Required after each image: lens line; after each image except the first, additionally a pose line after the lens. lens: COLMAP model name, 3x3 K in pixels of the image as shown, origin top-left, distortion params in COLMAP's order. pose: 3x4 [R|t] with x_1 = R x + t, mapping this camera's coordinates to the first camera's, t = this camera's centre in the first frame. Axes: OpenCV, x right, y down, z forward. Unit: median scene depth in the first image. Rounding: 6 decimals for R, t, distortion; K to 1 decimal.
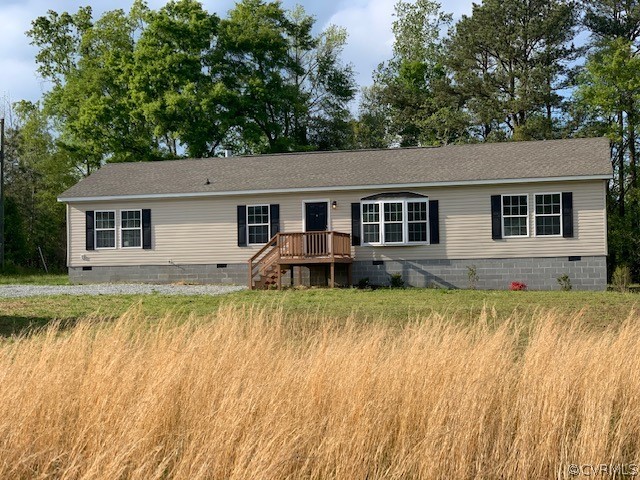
lens RADIAL K [[965.4, 0, 320.0], [0, 965.4, 239.5], [0, 0, 1]] dist [0.155162, 0.000000]
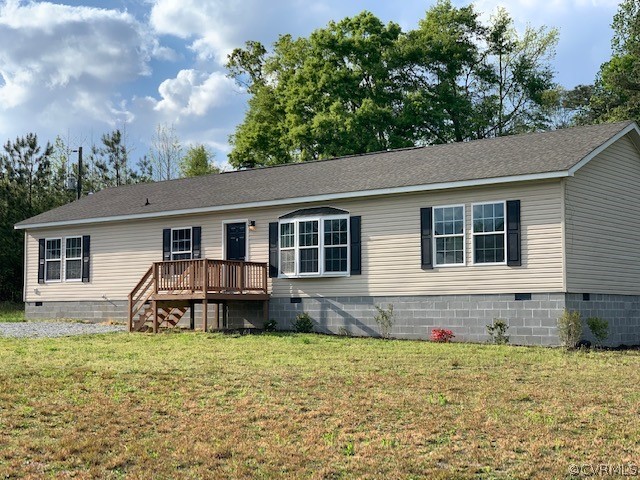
lens RADIAL K [[965.4, 0, 319.9], [0, 965.4, 241.4], [0, 0, 1]] dist [0.155162, 0.000000]
pose [[0.919951, -0.012887, -0.391822, 0.374620], [-0.001708, 0.999318, -0.036877, 0.005749], [0.392030, 0.034594, 0.919302, 0.304608]]
